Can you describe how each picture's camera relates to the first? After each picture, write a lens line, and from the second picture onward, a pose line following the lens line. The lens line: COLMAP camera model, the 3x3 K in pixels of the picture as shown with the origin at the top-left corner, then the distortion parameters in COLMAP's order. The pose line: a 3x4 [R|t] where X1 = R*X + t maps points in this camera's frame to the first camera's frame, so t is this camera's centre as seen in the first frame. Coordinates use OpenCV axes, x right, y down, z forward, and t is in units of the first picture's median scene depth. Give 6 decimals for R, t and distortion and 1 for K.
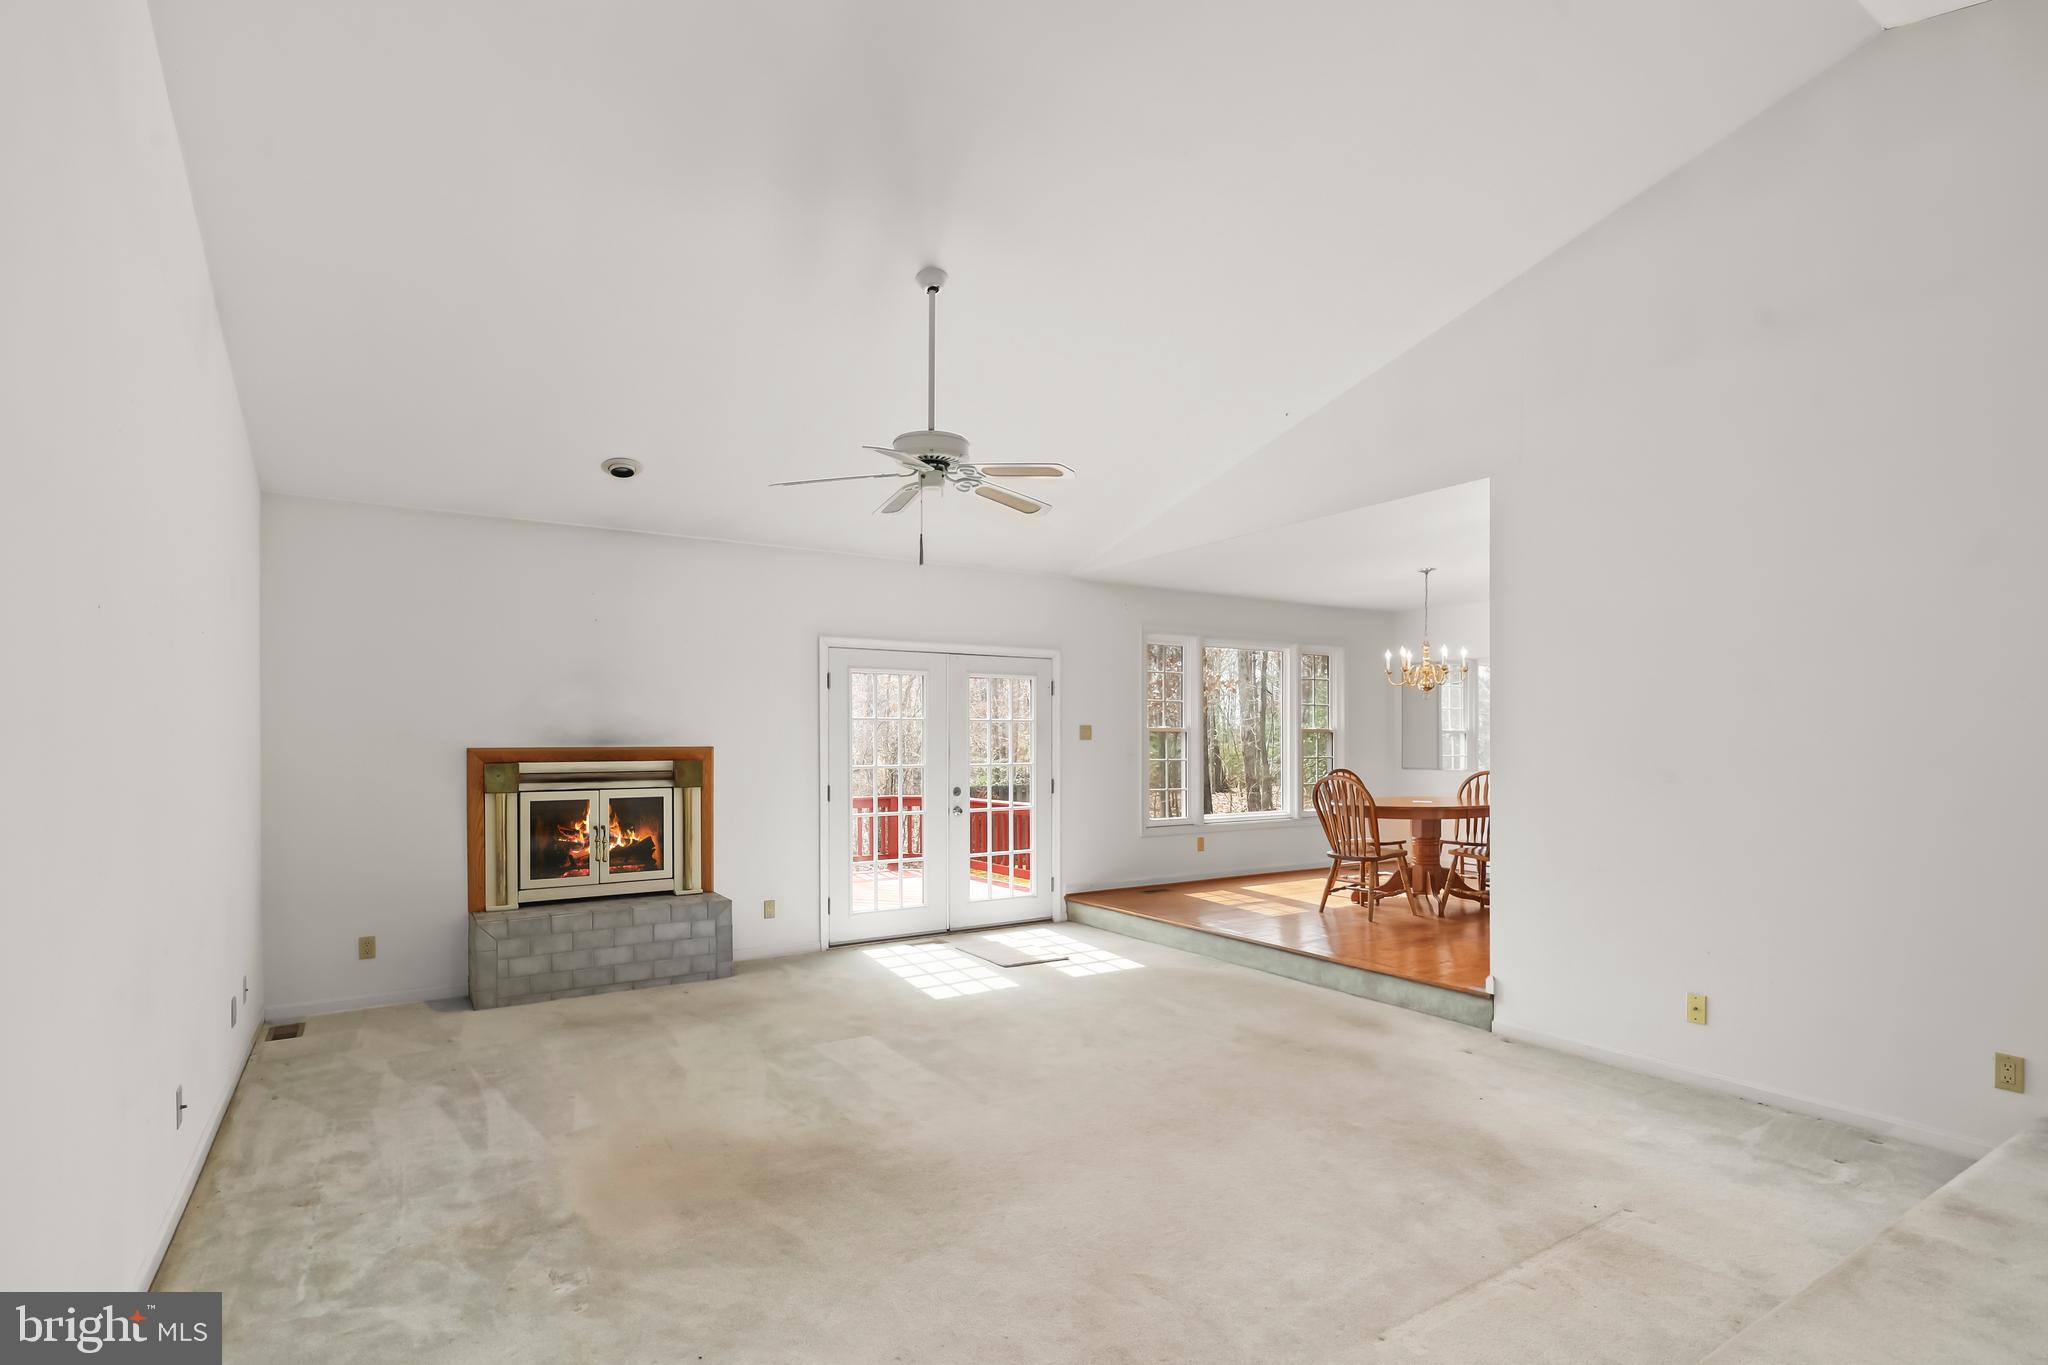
lens RADIAL K [[1004.2, 0, 1026.0], [0, 1004.2, 736.5], [0, 0, 1]] dist [0.000861, -0.000032]
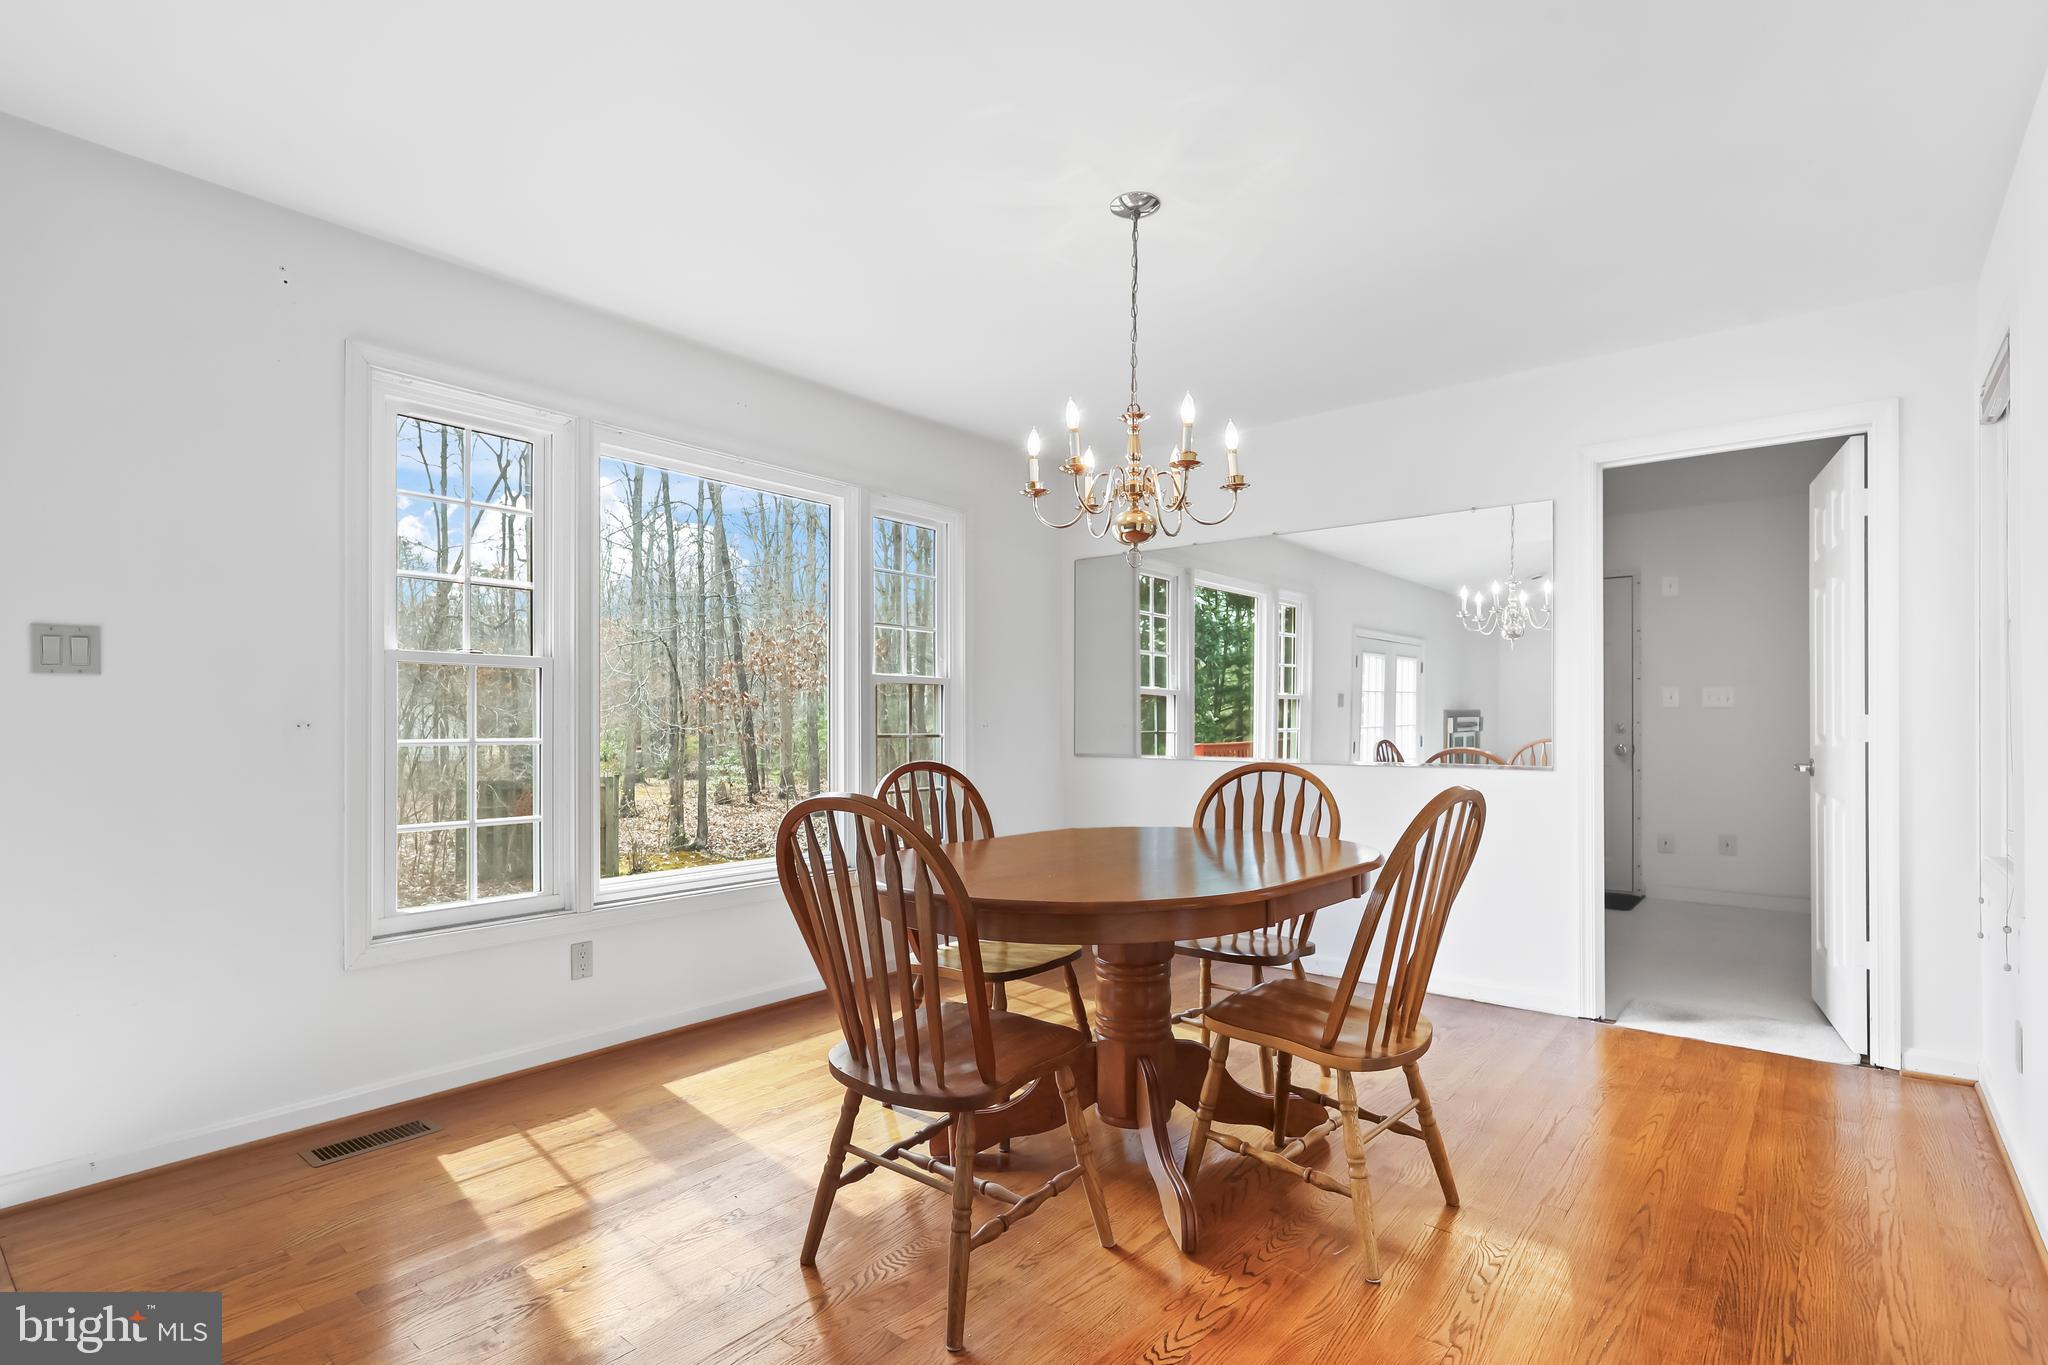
lens RADIAL K [[1004.2, 0, 1026.0], [0, 1004.2, 736.5], [0, 0, 1]] dist [0.000861, -0.000032]
pose [[0.952777, -0.002186, 0.303662, 0.237435], [-0.001325, 0.999935, 0.011357, 0.018226], [-0.303667, -0.011223, 0.952712, 0.629753]]
